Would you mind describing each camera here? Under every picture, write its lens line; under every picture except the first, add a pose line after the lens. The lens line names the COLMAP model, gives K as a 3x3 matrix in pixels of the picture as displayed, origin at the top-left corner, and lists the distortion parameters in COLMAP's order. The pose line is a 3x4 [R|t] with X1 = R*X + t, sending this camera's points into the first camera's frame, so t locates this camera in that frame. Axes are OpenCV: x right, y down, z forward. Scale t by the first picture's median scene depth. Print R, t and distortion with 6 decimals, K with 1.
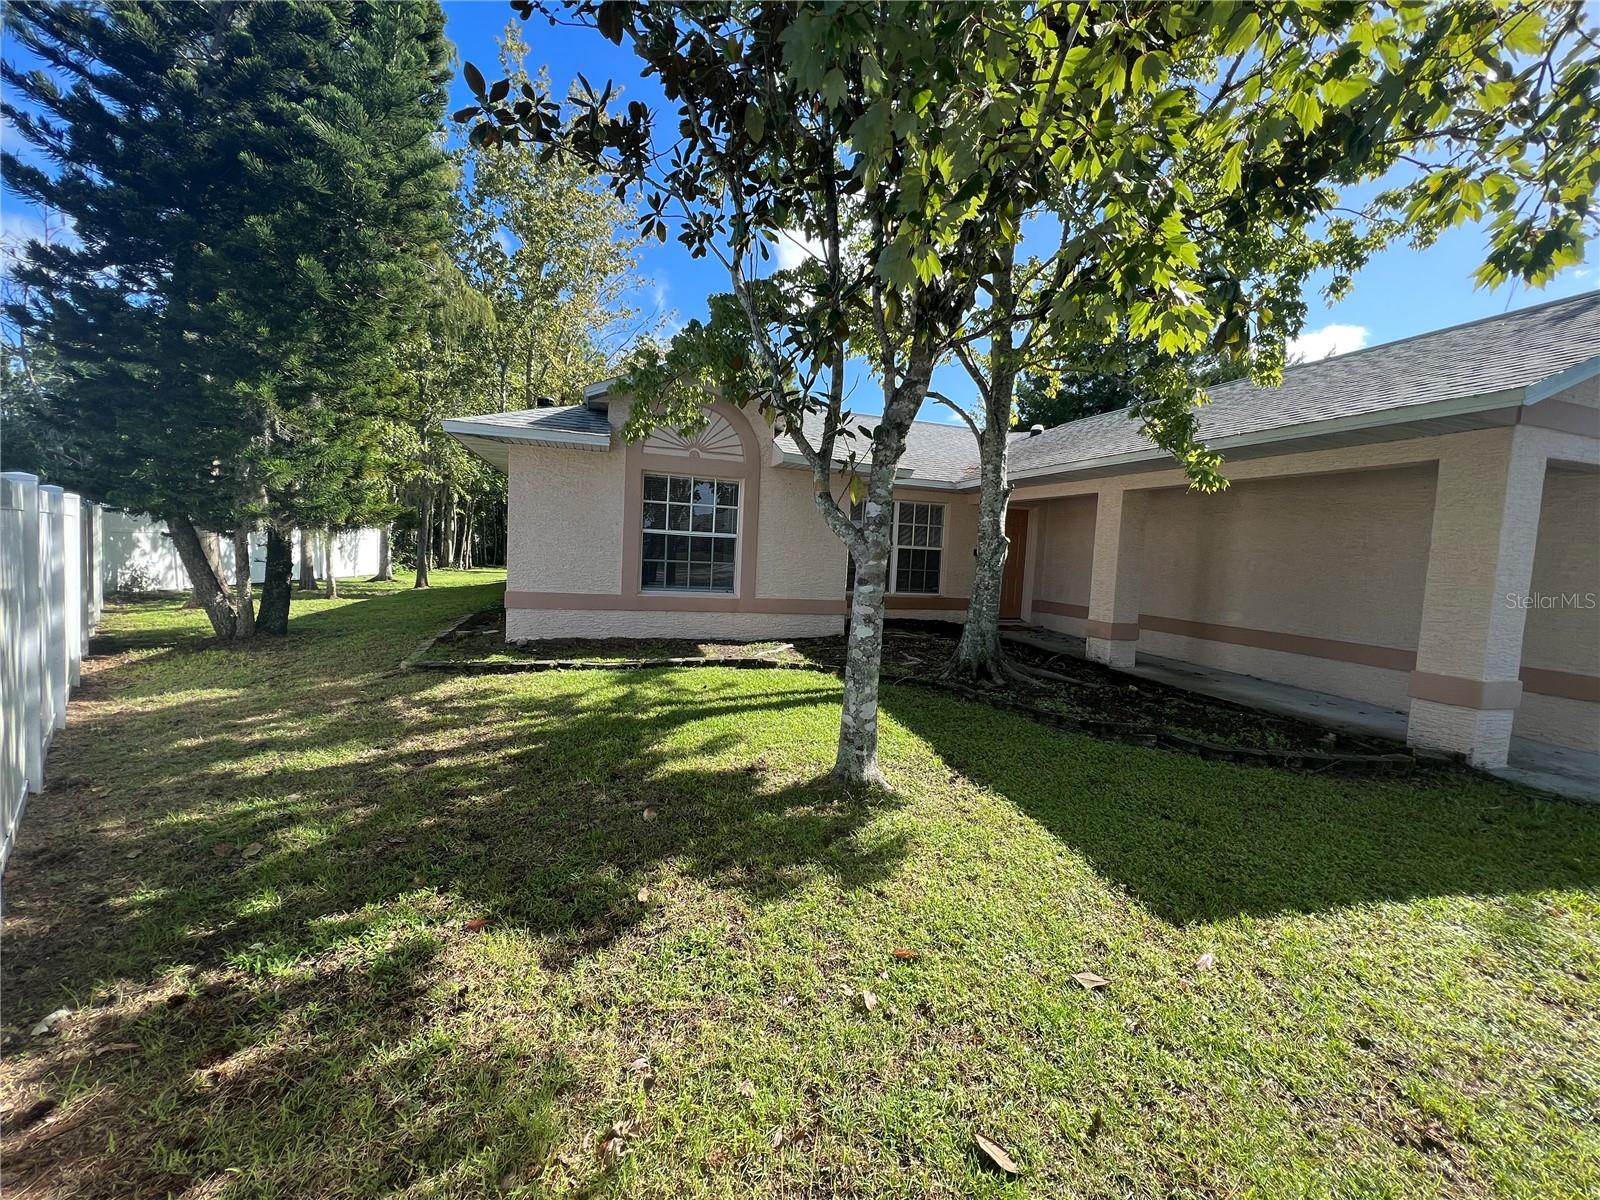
lens RADIAL K [[643.3, 0, 796.7], [0, 643.3, 594.3], [0, 0, 1]] dist [-0.003038, 0.000722]
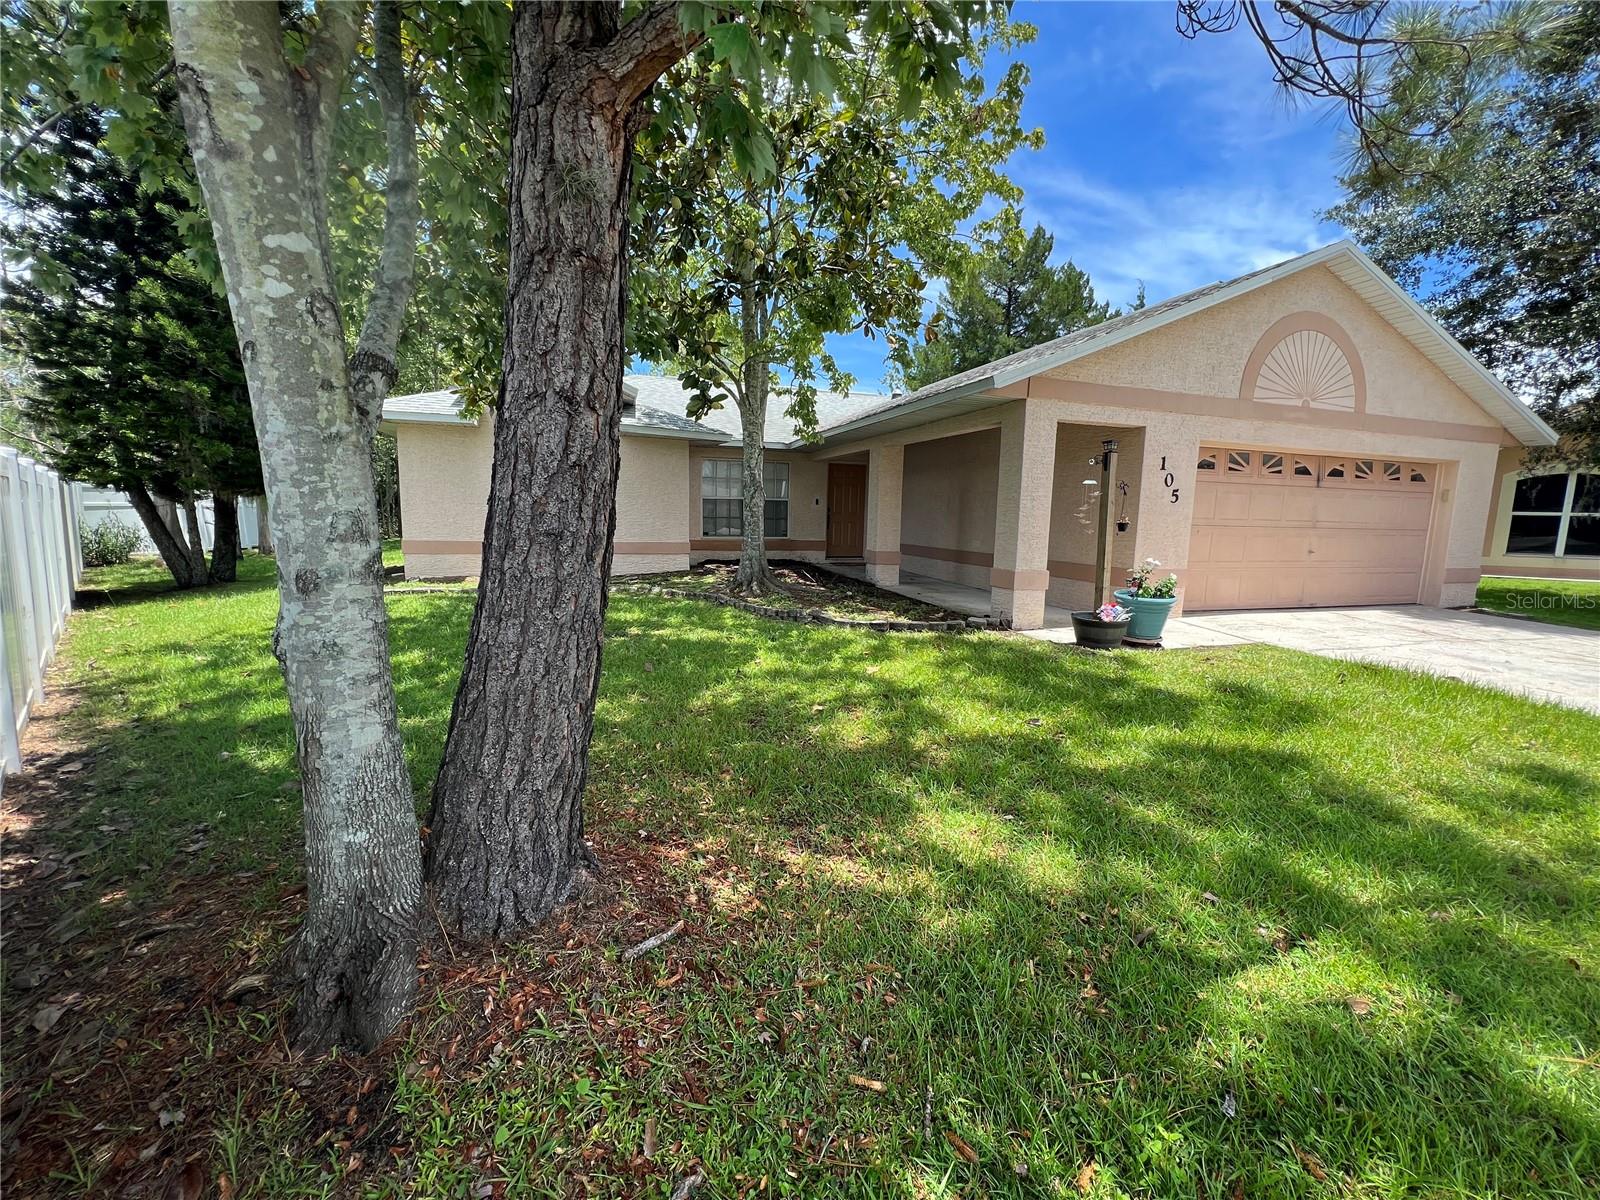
lens RADIAL K [[643.3, 0, 796.7], [0, 643.3, 594.3], [0, 0, 1]] dist [-0.003038, 0.000722]
pose [[0.999329, -0.032568, 0.016789, 0.290454], [0.031561, 0.997871, 0.057075, 0.049892], [-0.018612, -0.056507, 0.998229, -0.284354]]
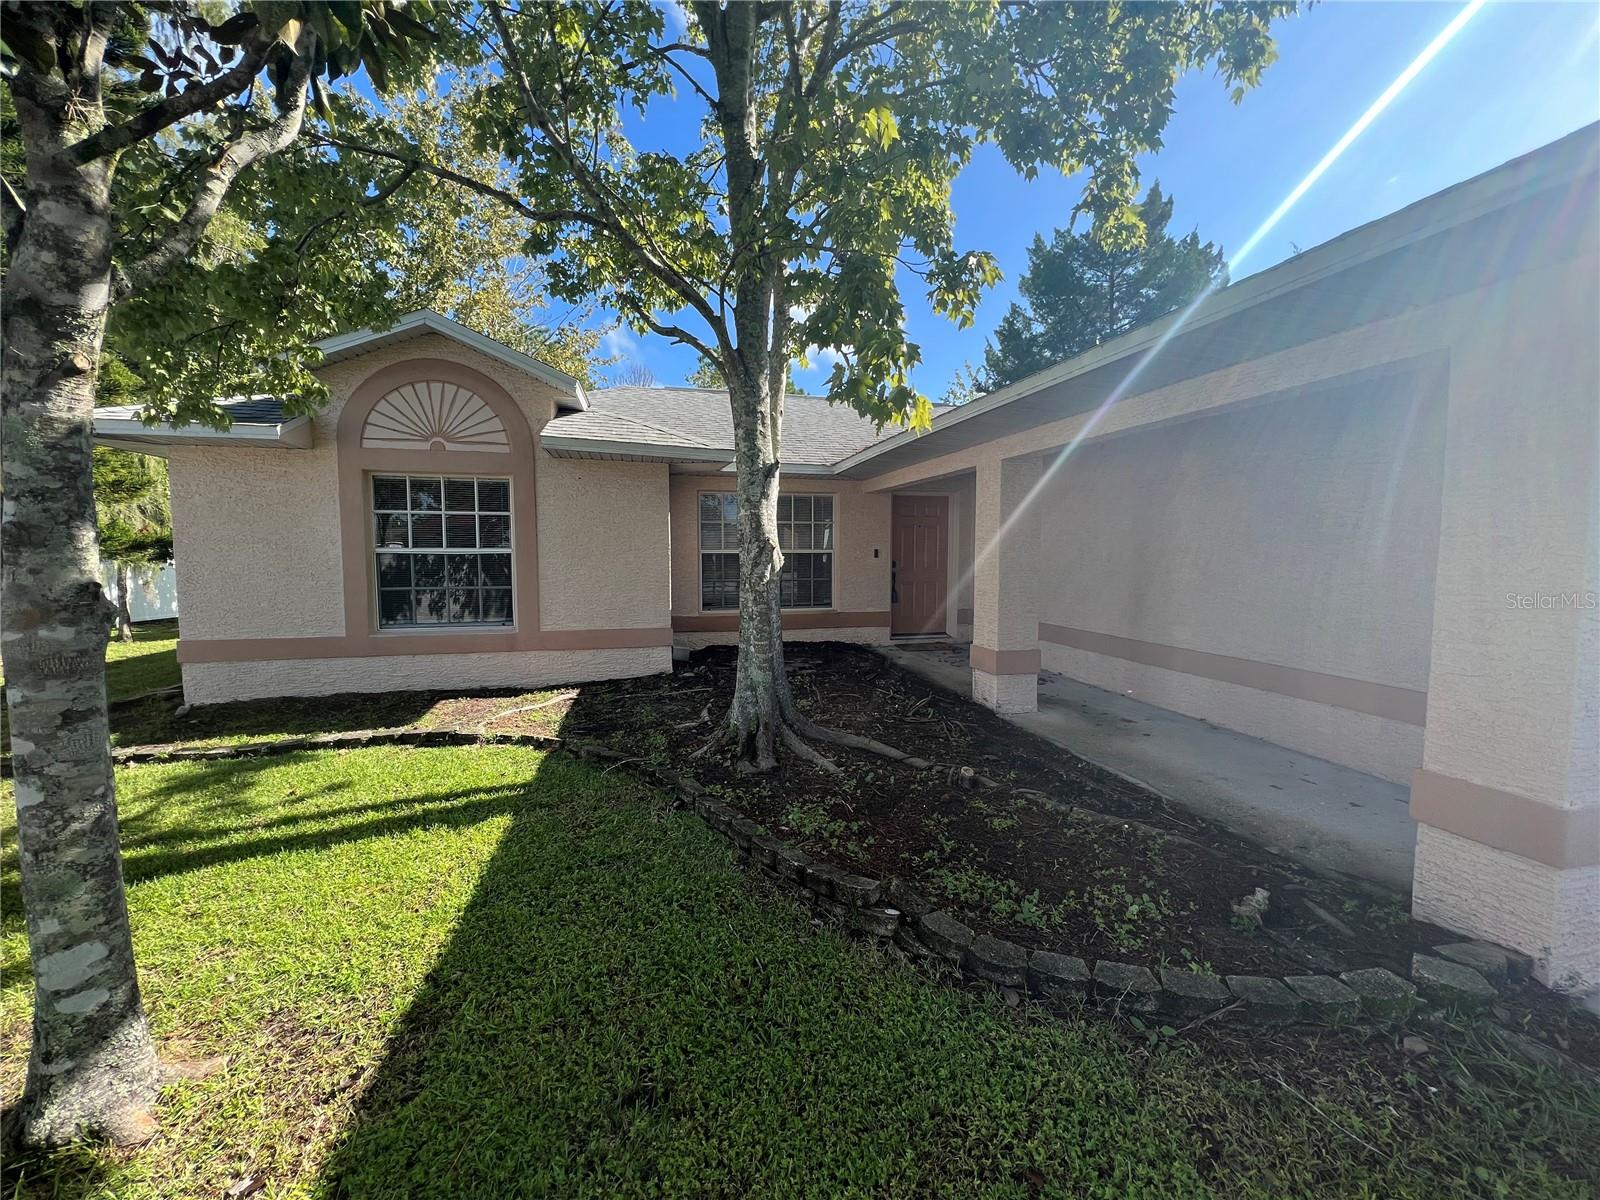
lens RADIAL K [[643.3, 0, 796.7], [0, 643.3, 594.3], [0, 0, 1]] dist [-0.003038, 0.000722]
pose [[0.997484, -0.044537, -0.055164, 0.300865], [0.044489, 0.999008, -0.002102, -0.024095], [0.055203, -0.000358, 0.998475, 0.277568]]
